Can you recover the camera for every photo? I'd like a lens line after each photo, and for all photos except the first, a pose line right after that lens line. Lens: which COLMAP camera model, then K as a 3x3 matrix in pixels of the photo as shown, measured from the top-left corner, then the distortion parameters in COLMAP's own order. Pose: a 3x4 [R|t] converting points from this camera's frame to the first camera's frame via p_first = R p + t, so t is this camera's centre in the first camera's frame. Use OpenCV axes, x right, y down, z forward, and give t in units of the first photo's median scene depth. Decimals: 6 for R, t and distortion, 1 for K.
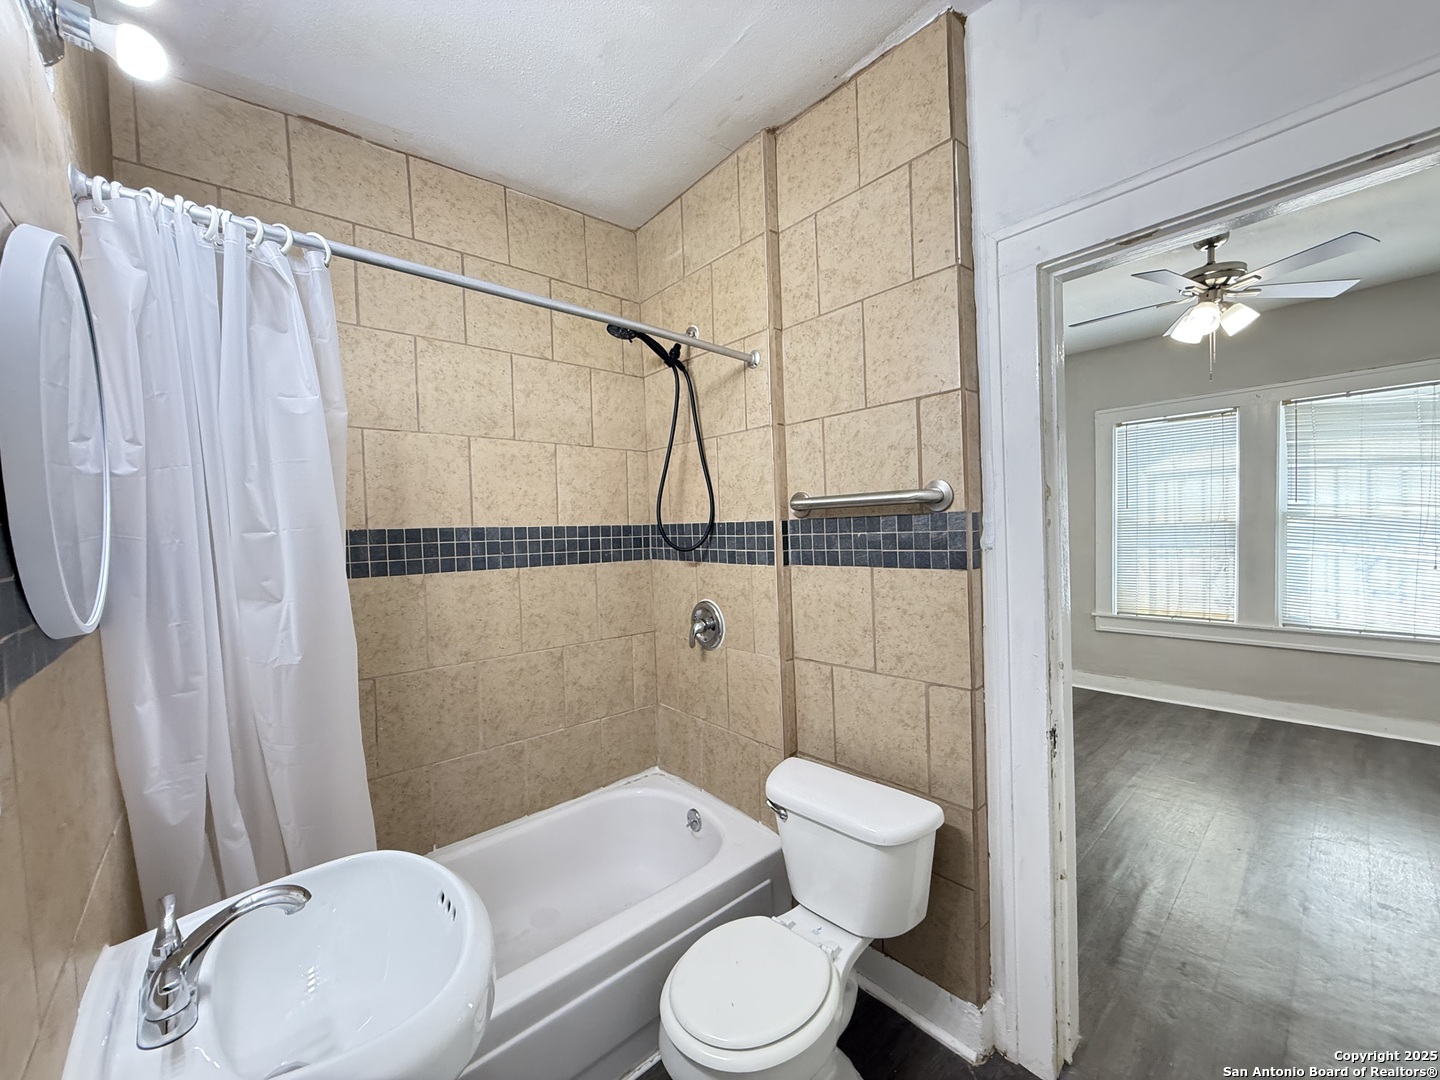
lens RADIAL K [[574.0, 0, 714.2], [0, 574.0, 541.2], [0, 0, 1]] dist [-0.000510, 0.000242]
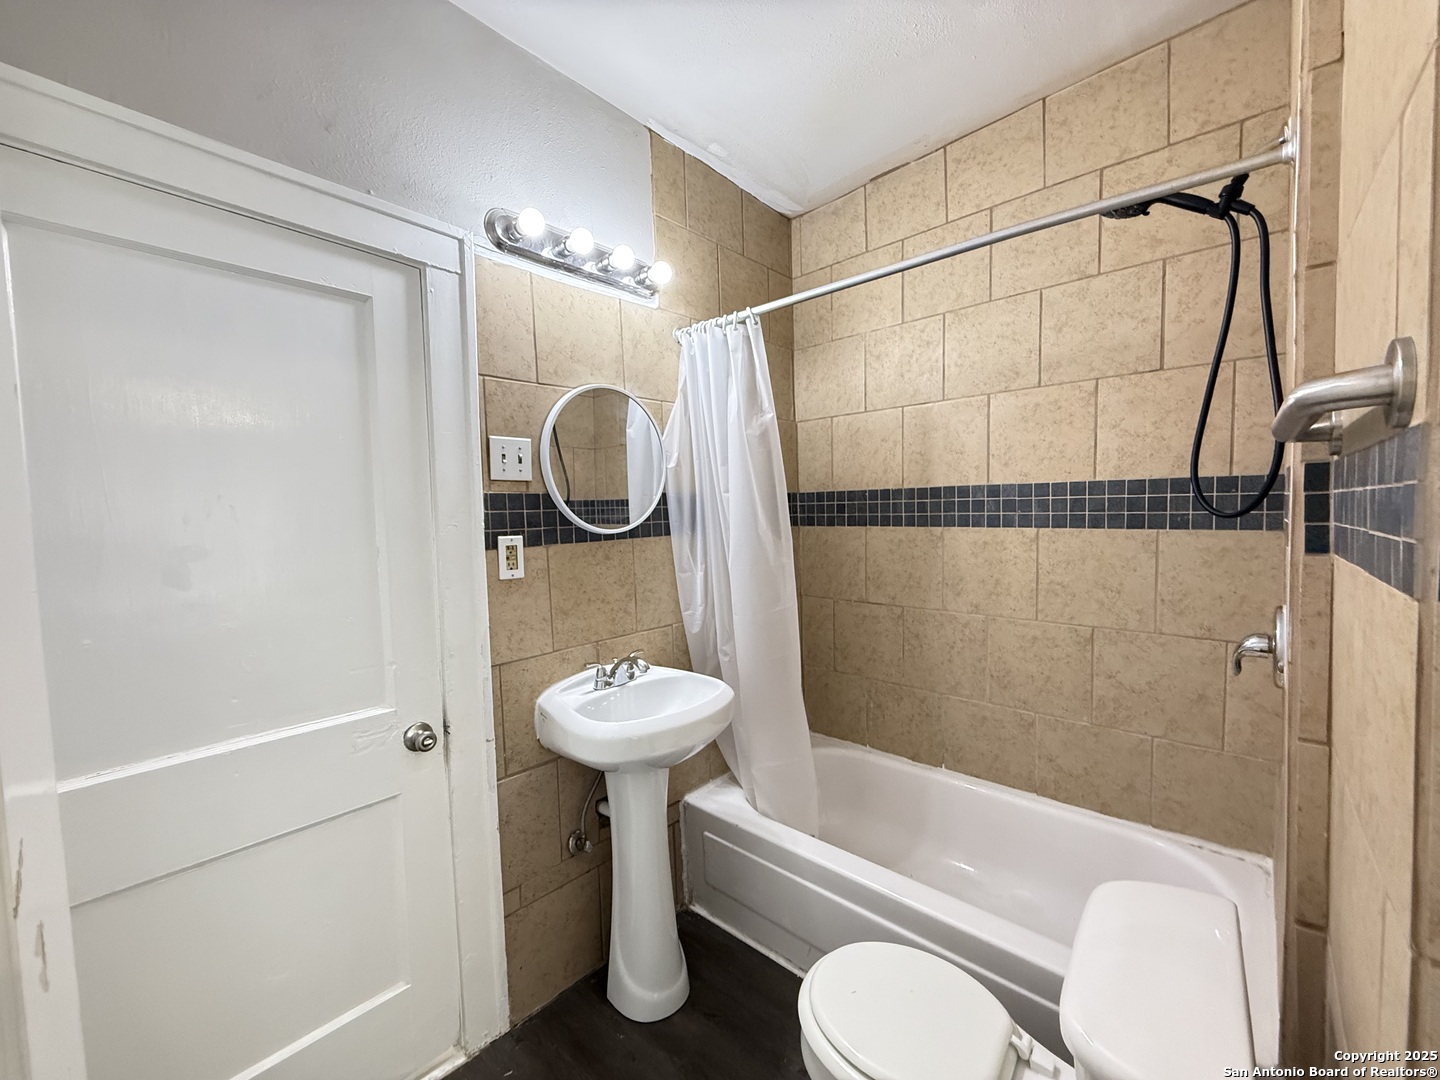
lens RADIAL K [[574.0, 0, 717.3], [0, 574.0, 540.0], [0, 0, 1]] dist [-0.000510, 0.000242]
pose [[0.108662, 0.083051, -0.990603, 0.519978], [-0.001912, 0.996520, 0.083337, -0.009850], [0.994077, -0.007162, 0.108442, 0.398859]]
